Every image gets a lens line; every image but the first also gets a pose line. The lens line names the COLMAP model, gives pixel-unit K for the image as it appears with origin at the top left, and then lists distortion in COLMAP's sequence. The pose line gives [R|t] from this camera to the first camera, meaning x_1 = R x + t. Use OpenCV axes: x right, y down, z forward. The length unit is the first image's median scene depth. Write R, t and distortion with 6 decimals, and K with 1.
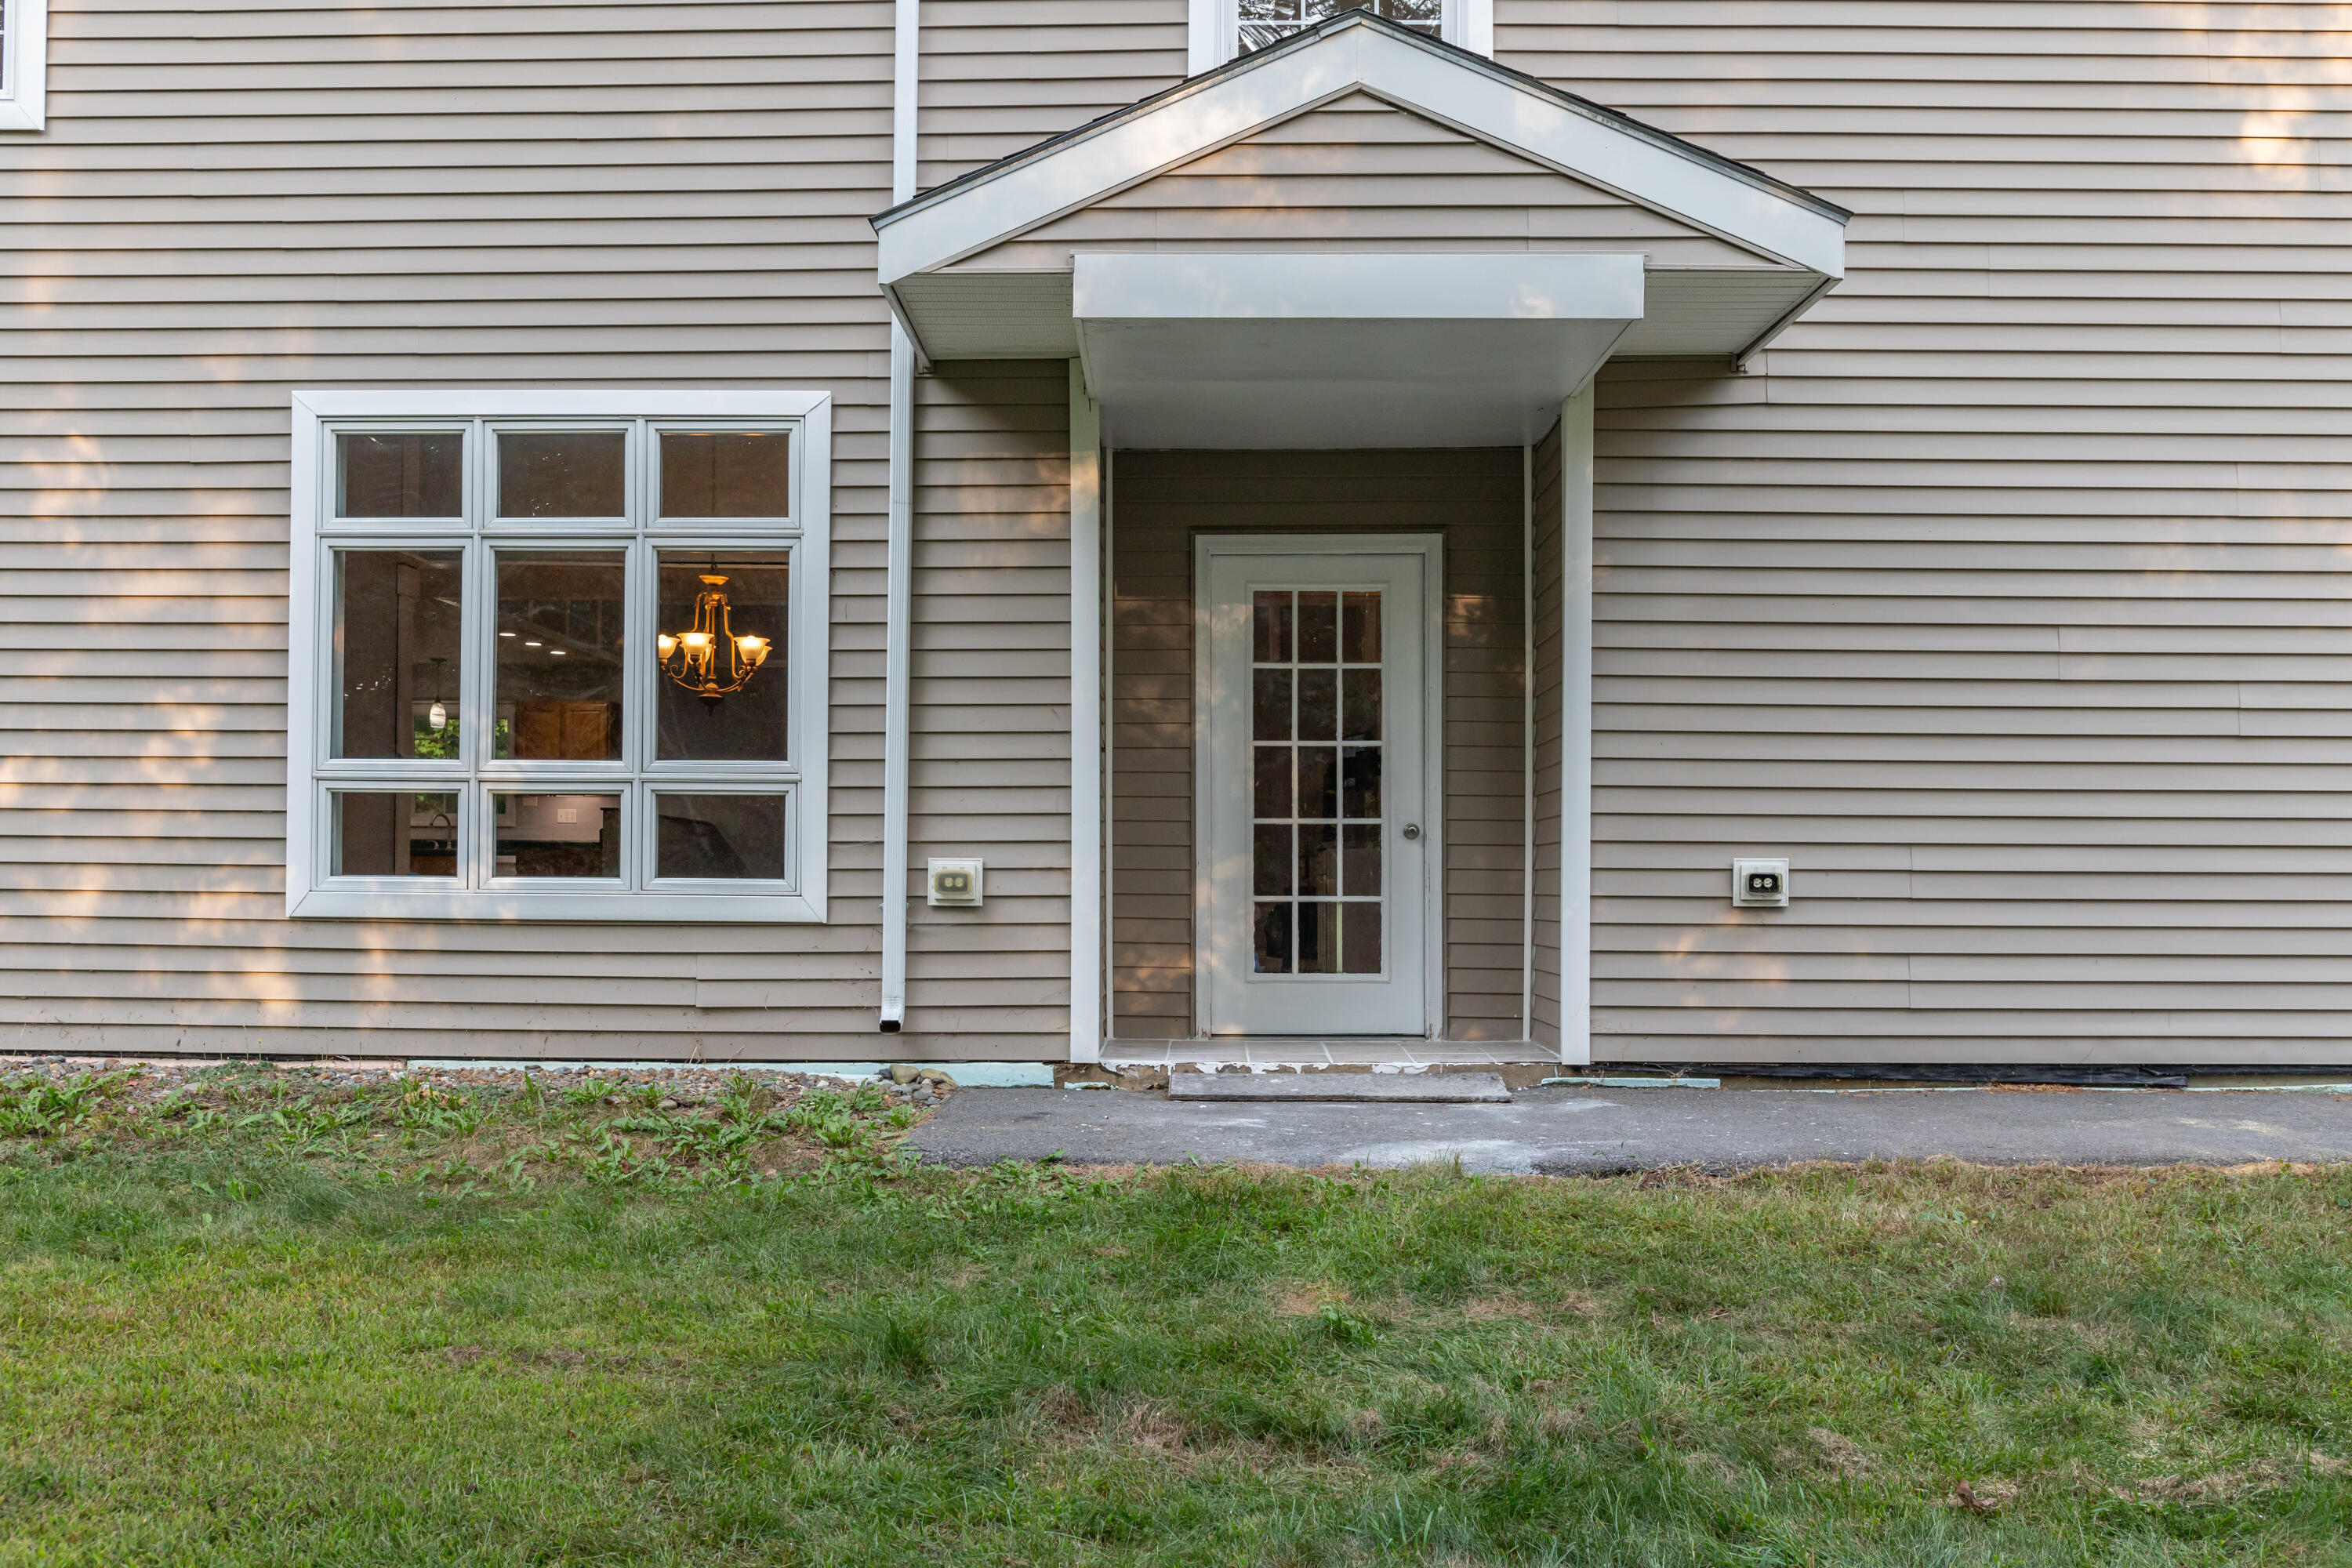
lens RADIAL K [[2325.4, 0, 1175.6], [0, 2325.4, 844.9], [0, 0, 1]] dist [-0.018602, -0.000394]
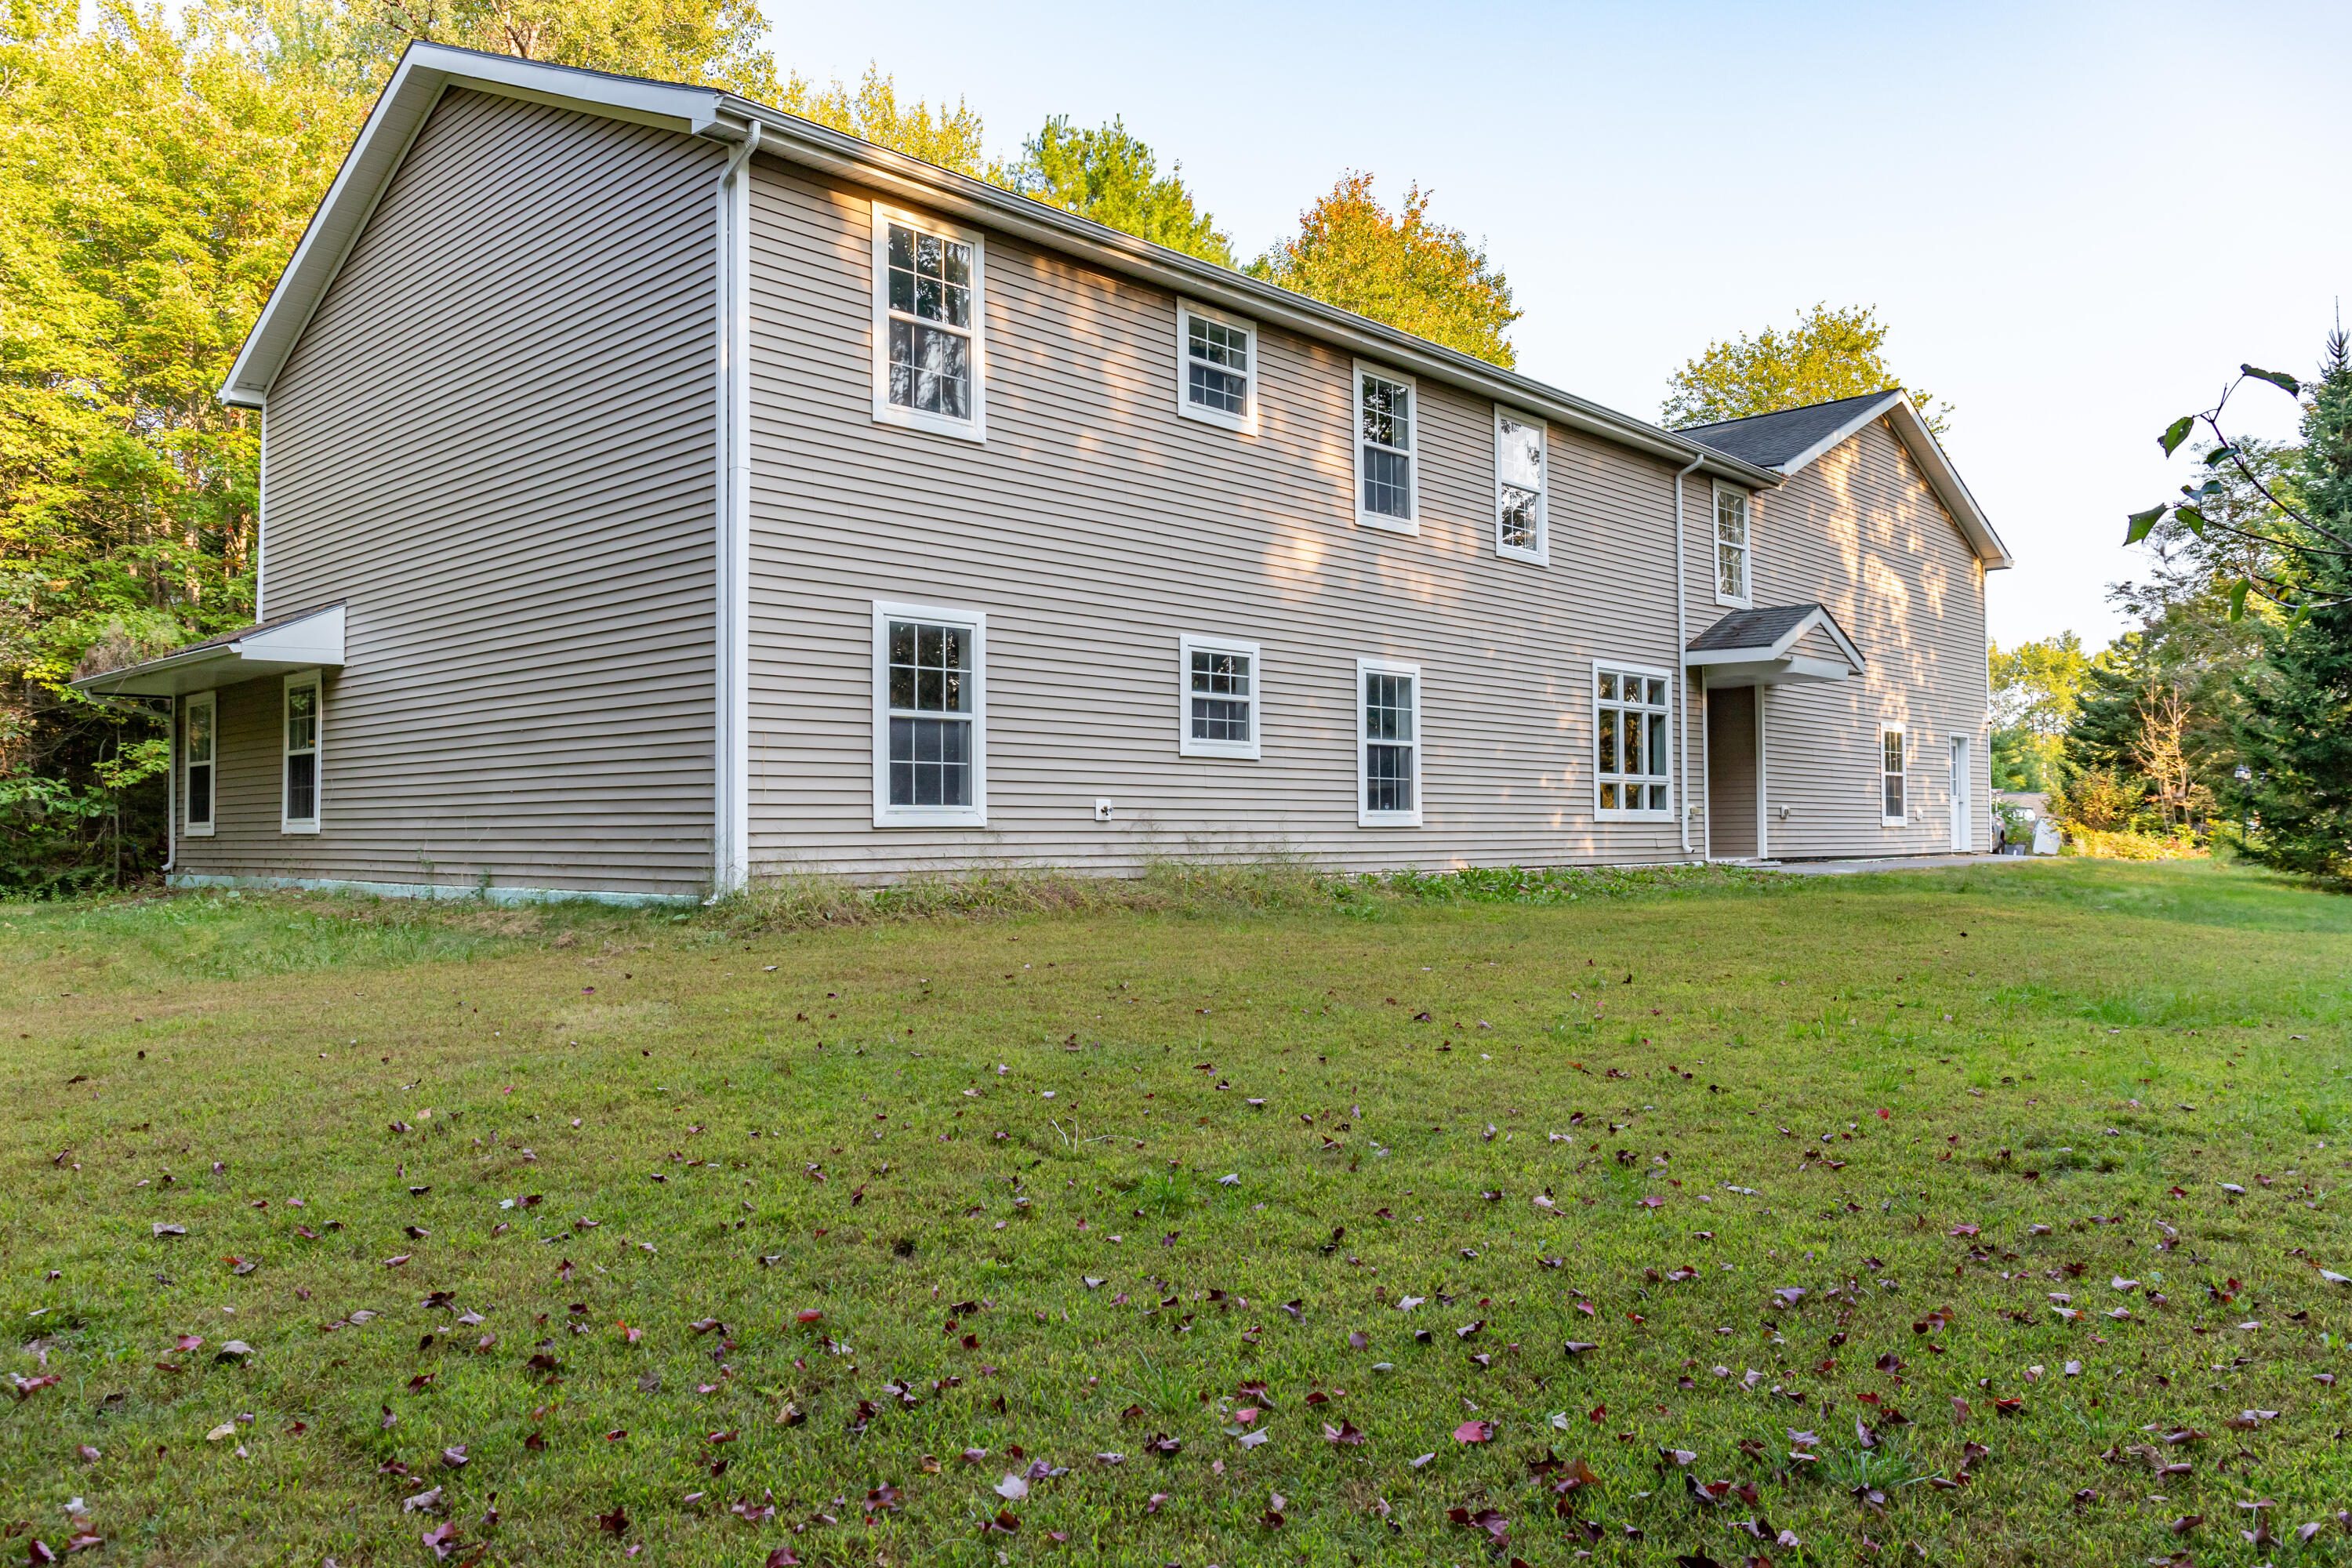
lens RADIAL K [[1675.6, 0, 1036.9], [0, 1675.6, 787.2], [0, 0, 1]] dist [0.055251, -0.001042]
pose [[0.690646, 0.012010, 0.723093, -2.631691], [-0.006825, 0.999926, -0.010089, 0.012352], [-0.723161, 0.002033, 0.690677, -0.059652]]
